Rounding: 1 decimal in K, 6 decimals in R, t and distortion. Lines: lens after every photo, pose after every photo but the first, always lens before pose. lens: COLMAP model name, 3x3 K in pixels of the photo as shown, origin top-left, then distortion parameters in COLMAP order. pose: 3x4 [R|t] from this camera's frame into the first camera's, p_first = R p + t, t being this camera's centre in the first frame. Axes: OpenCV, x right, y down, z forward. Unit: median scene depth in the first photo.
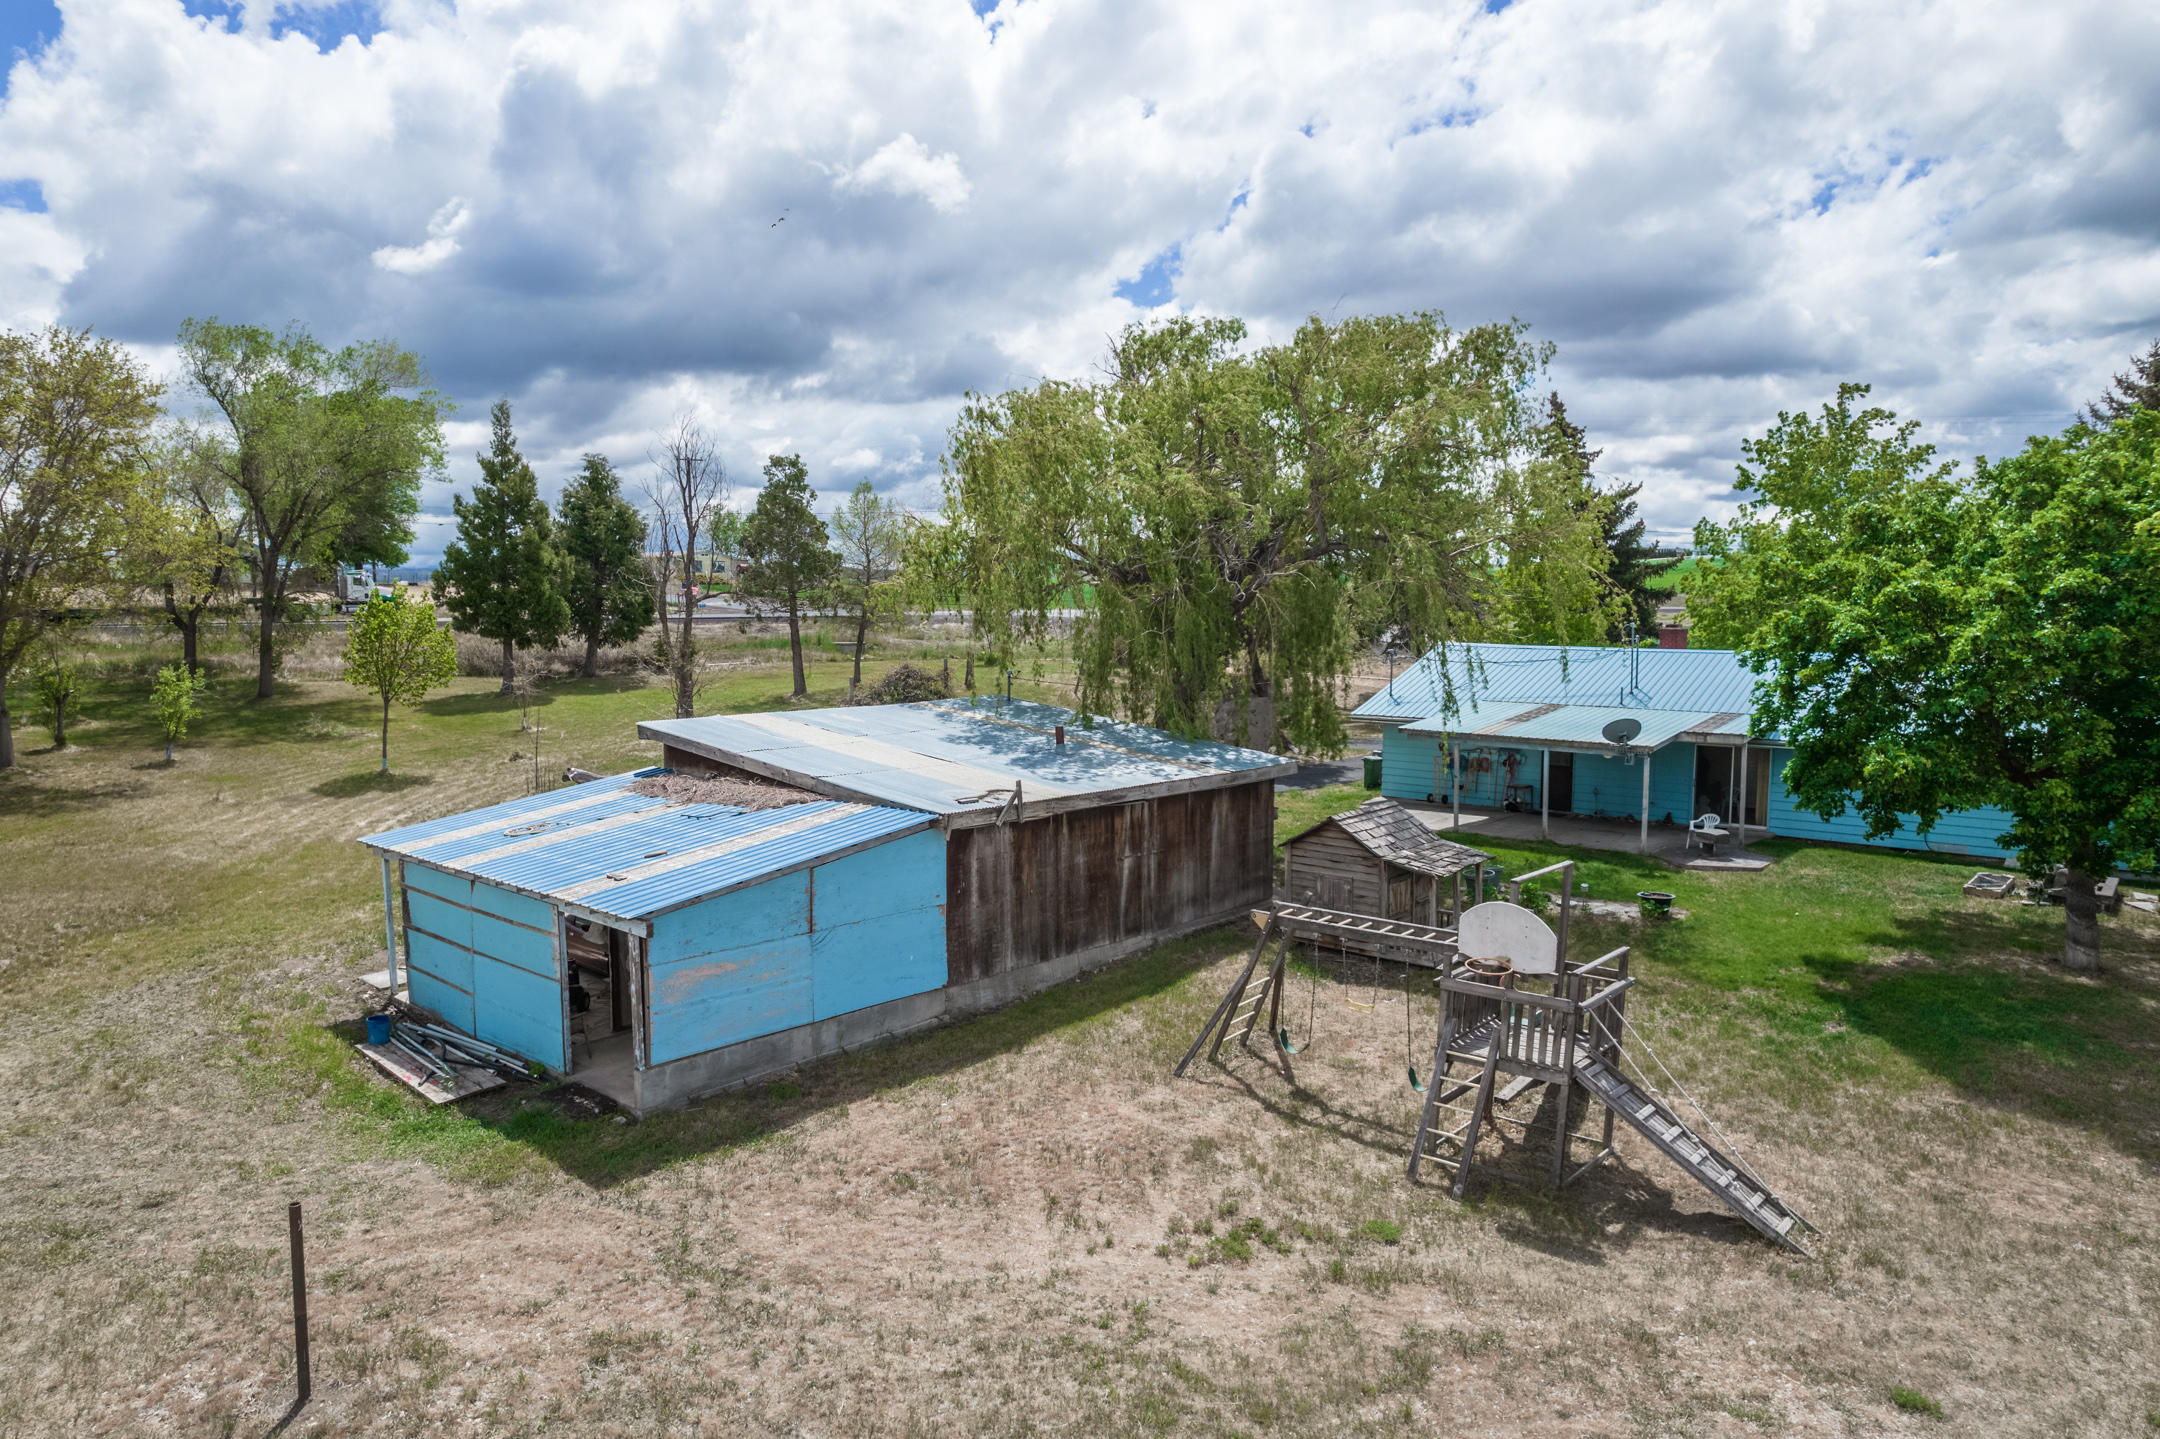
lens RADIAL K [[1375.8, 0, 1092.0], [0, 1375.8, 717.0], [0, 0, 1]] dist [-0.022657, 0.021828]
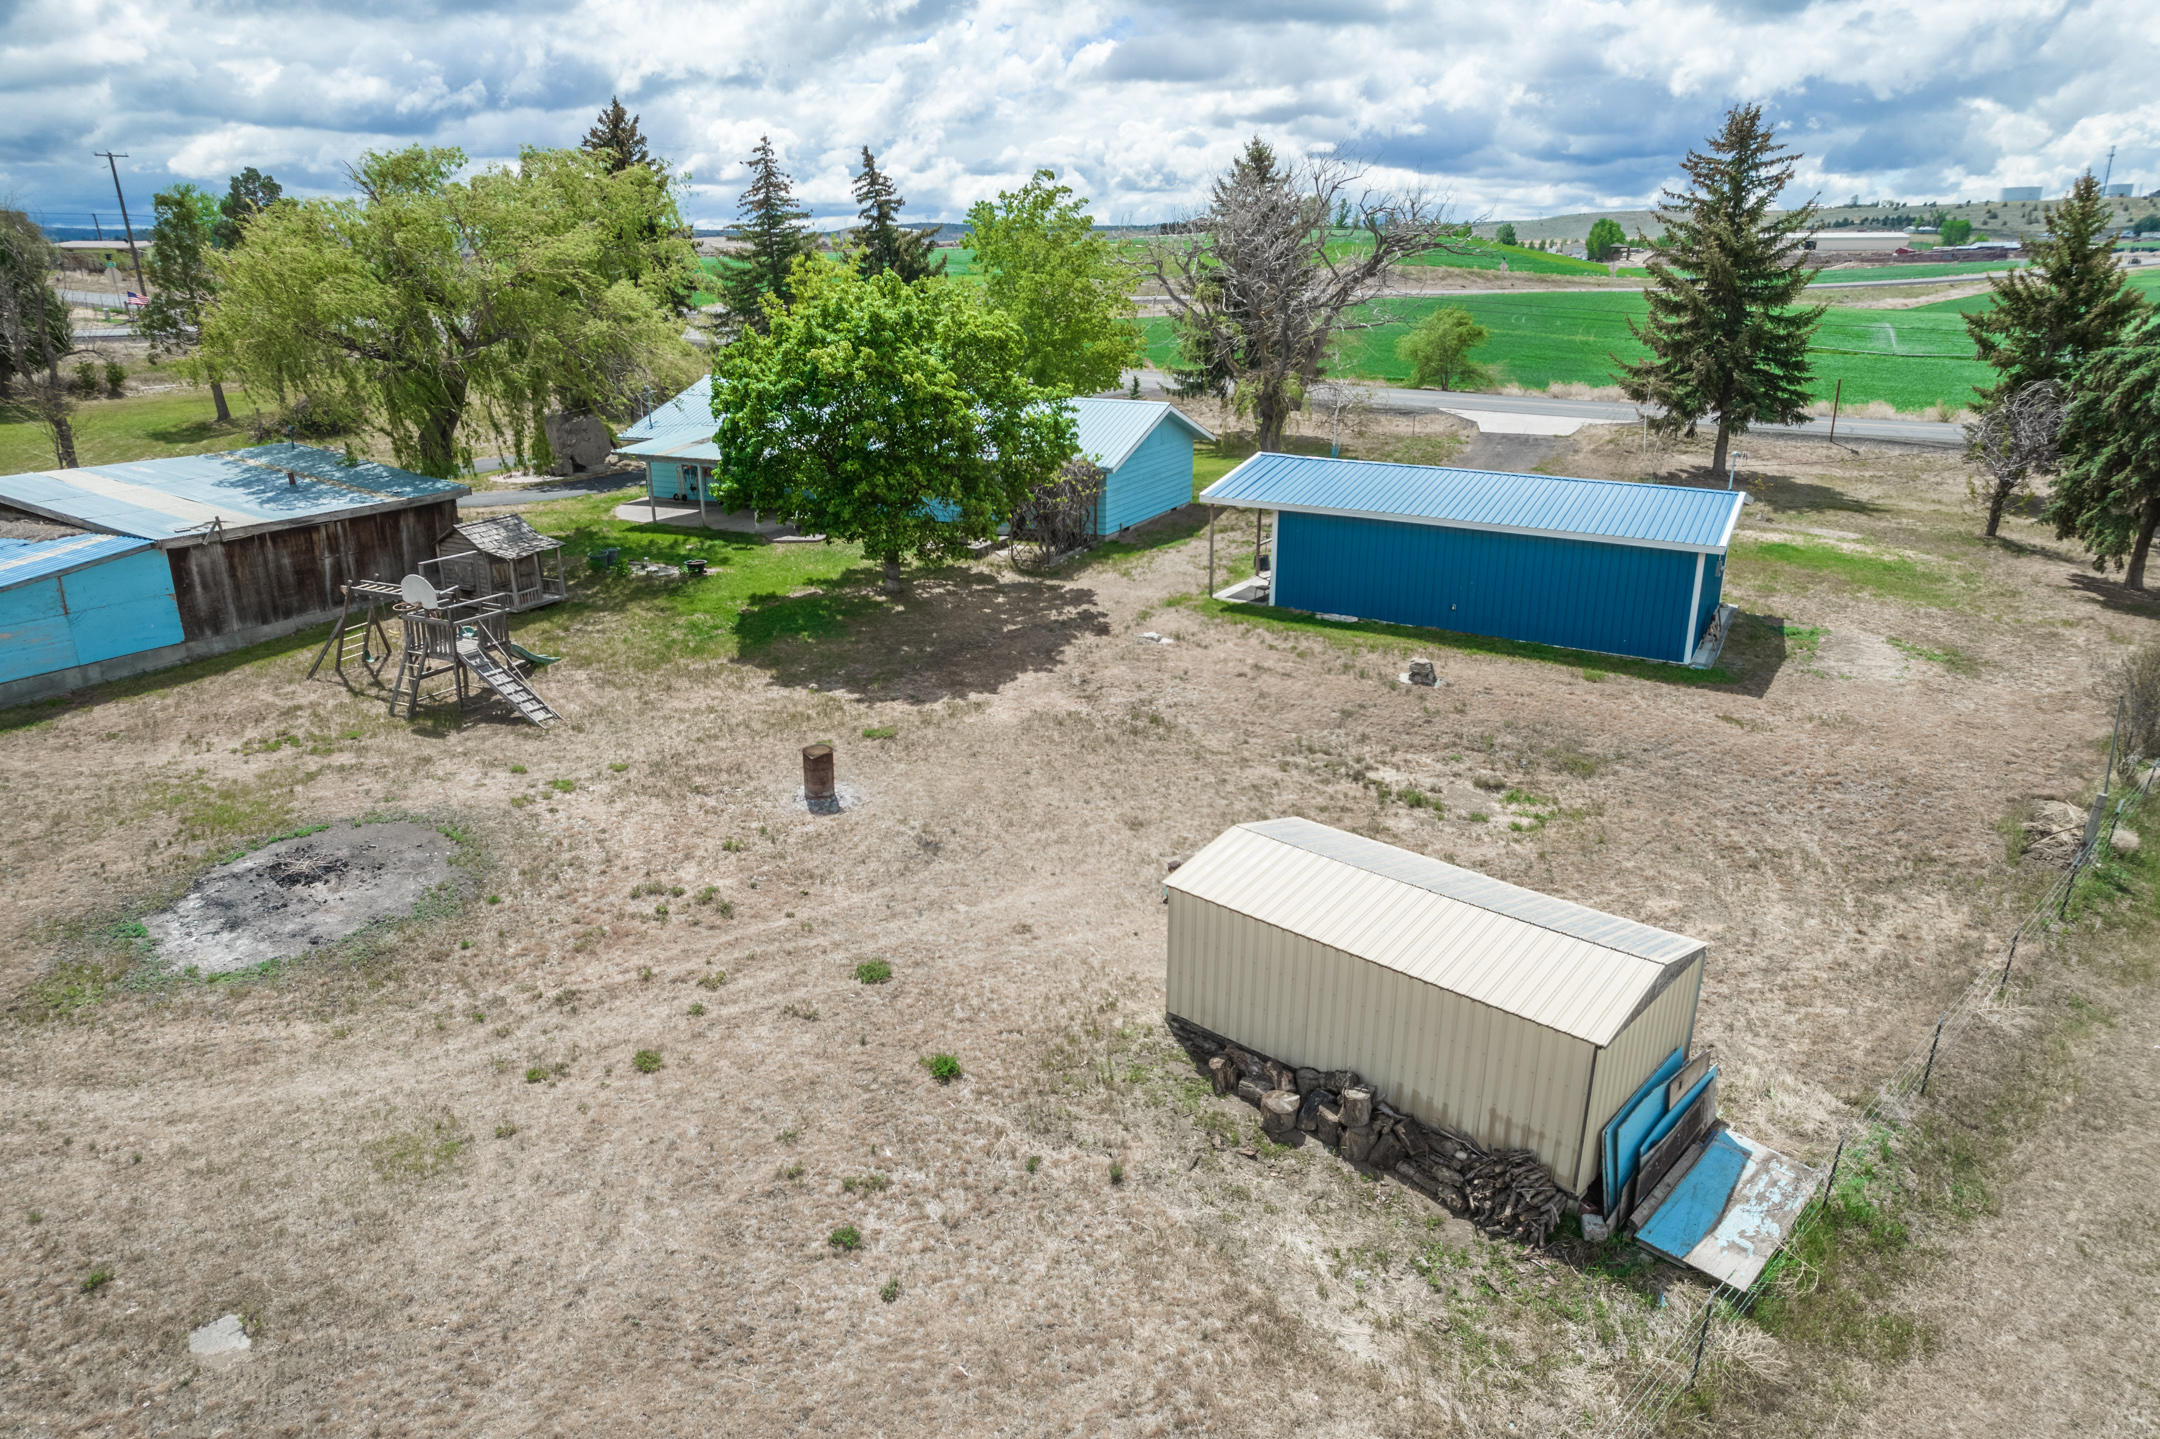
lens RADIAL K [[1375.8, 0, 1077.7], [0, 1375.8, 732.6], [0, 0, 1]] dist [-0.022657, 0.021828]
pose [[0.970184, -0.081287, 0.228331, 0.559239], [0.022749, 0.968463, 0.248116, -0.086598], [-0.241299, -0.235524, 0.941437, -0.860767]]
